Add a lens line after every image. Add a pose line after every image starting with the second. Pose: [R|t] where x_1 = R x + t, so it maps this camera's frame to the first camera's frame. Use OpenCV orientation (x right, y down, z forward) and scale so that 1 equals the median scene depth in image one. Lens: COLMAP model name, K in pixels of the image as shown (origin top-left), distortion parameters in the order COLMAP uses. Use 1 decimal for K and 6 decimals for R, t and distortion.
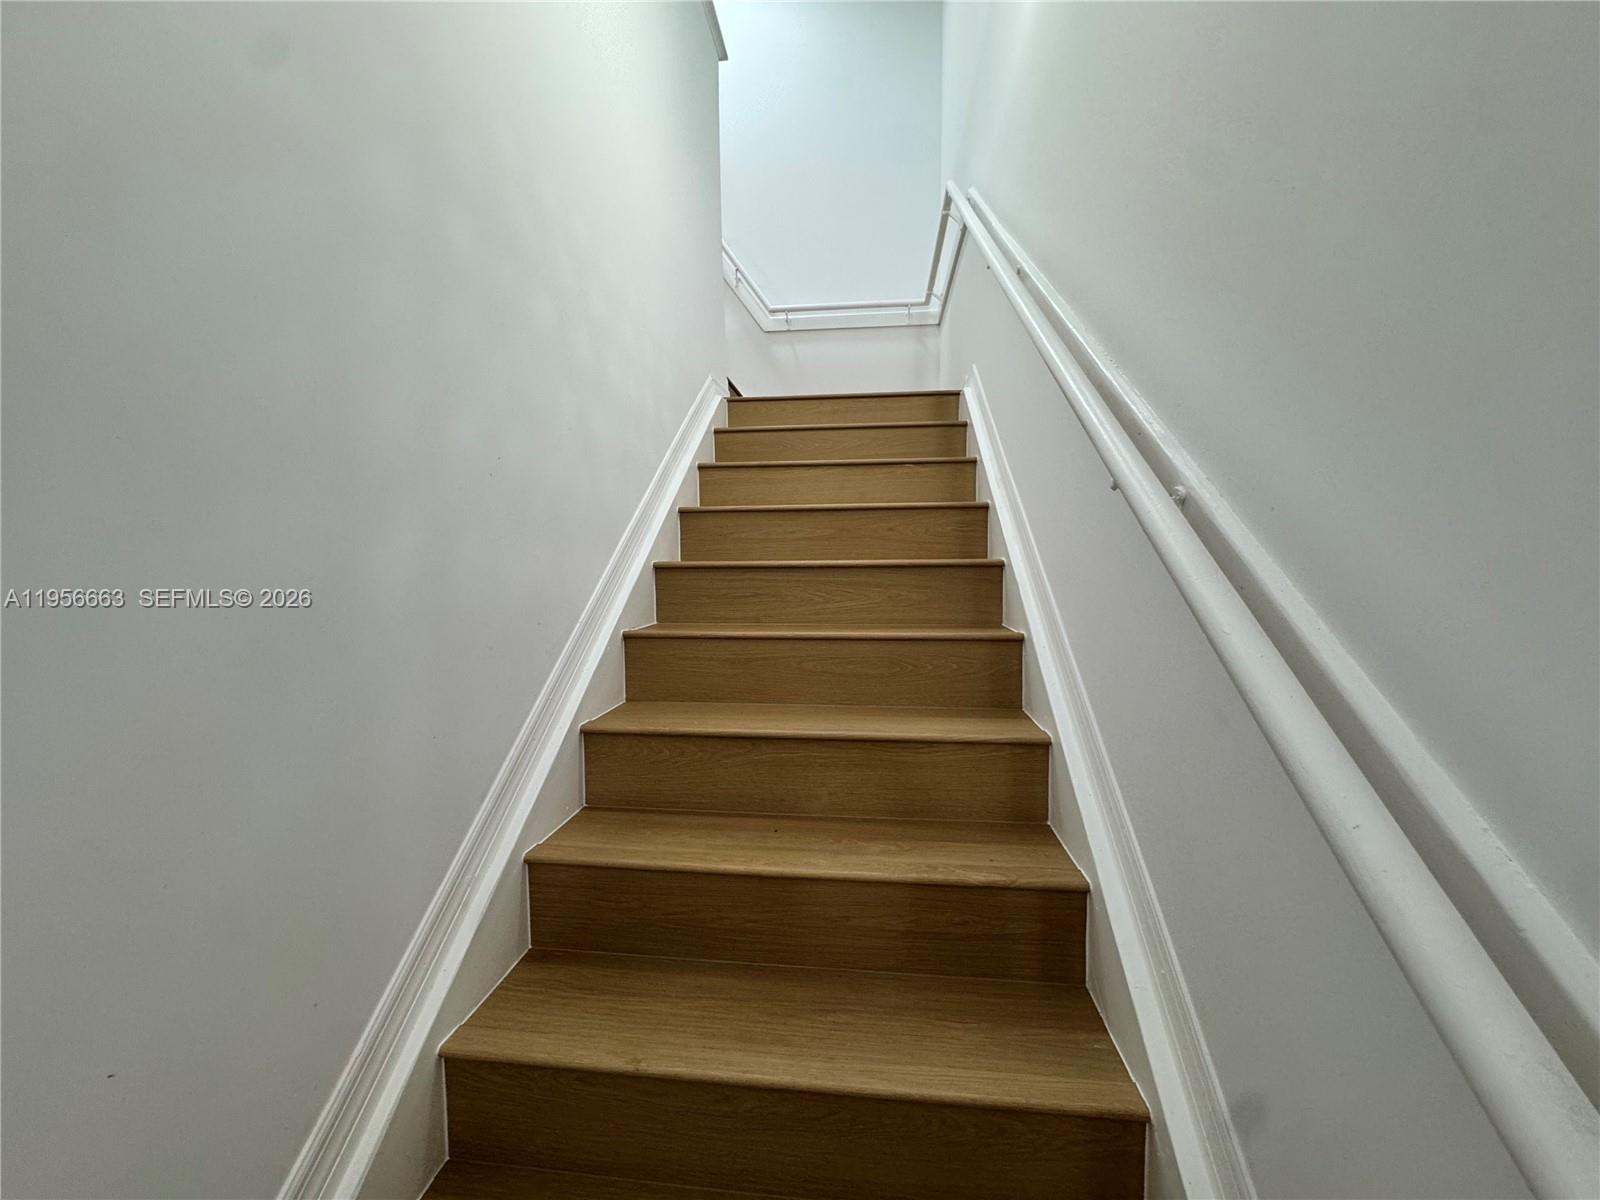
lens RADIAL K [[637.0, 0, 794.9], [0, 637.0, 597.2], [0, 0, 1]] dist [-0.004499, 0.000545]
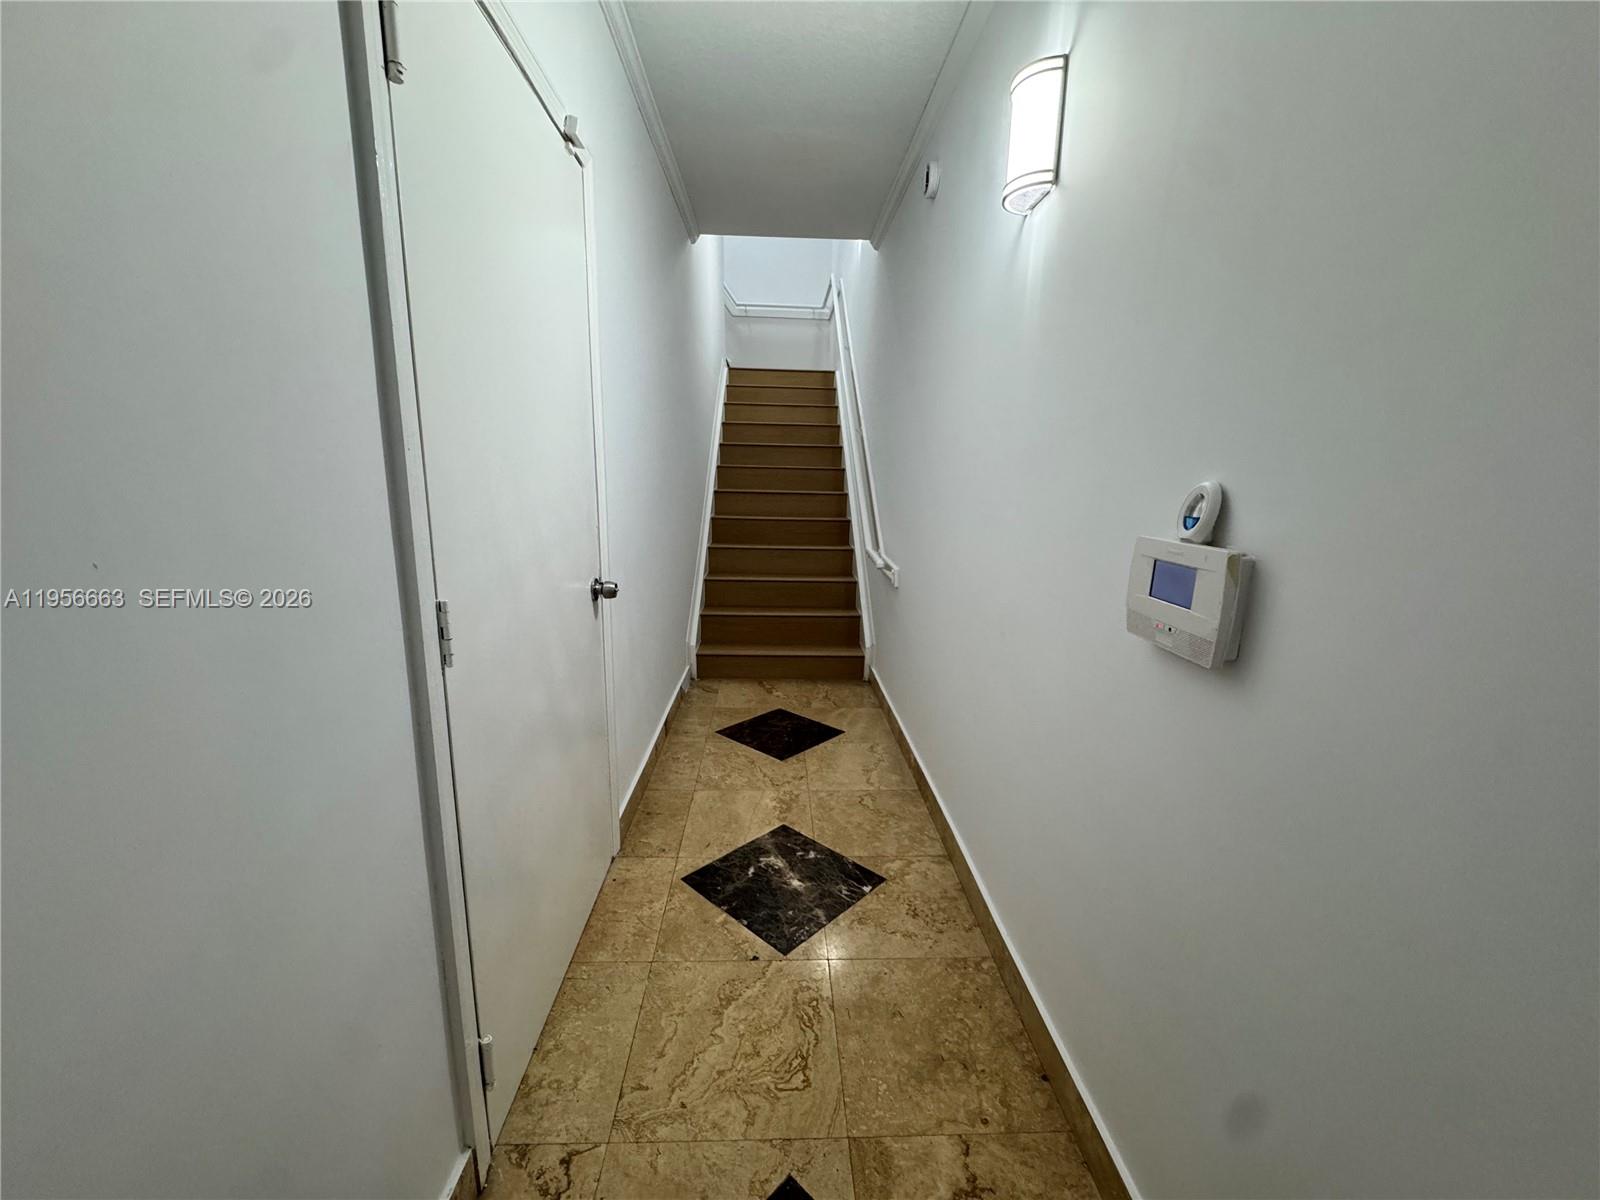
lens RADIAL K [[637.0, 0, 804.5], [0, 637.0, 595.8], [0, 0, 1]] dist [-0.004499, 0.000545]
pose [[0.985047, -0.003556, 0.172249, -0.245803], [-0.021195, 0.989691, 0.141640, 0.148888], [-0.170977, -0.143173, 0.974817, -1.341967]]
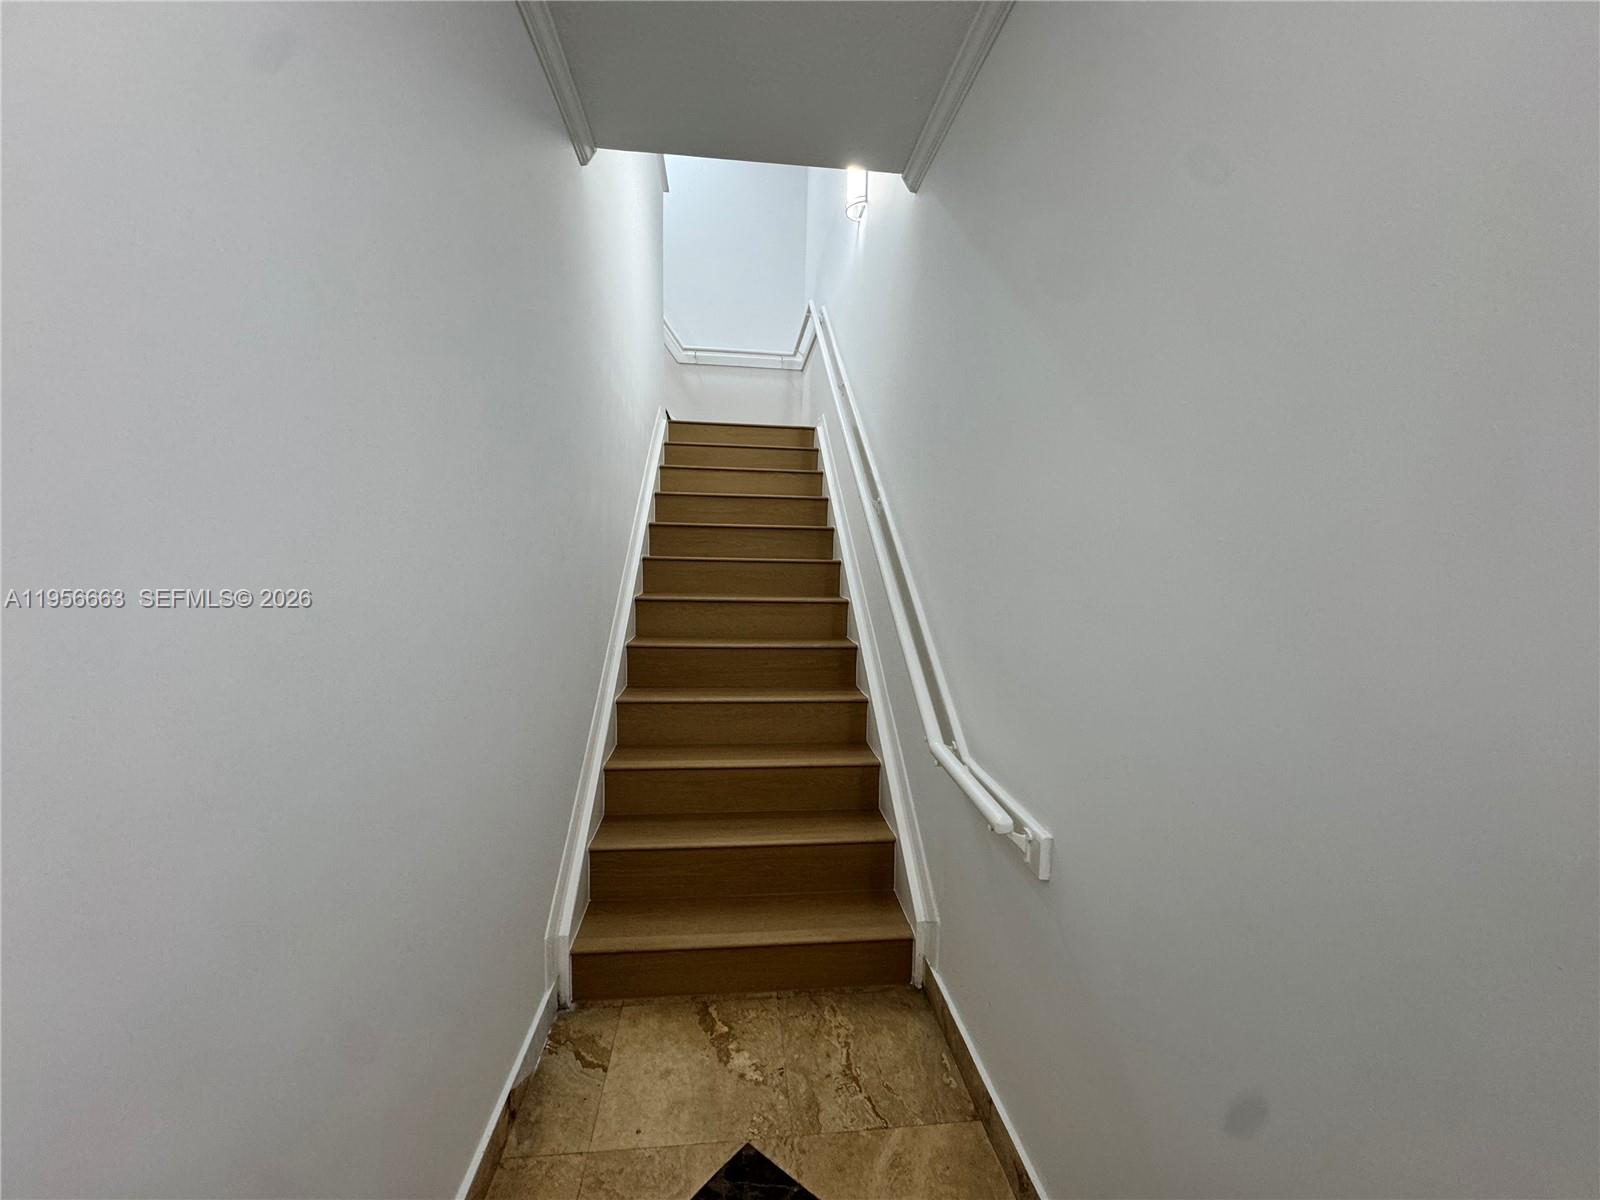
lens RADIAL K [[637.0, 0, 795.9], [0, 637.0, 596.0], [0, 0, 1]] dist [-0.004499, 0.000545]
pose [[0.974502, 0.011482, 0.224083, -0.159900], [-0.016456, 0.999658, 0.020340, 0.081632], [-0.223773, -0.023509, 0.974358, -0.632703]]
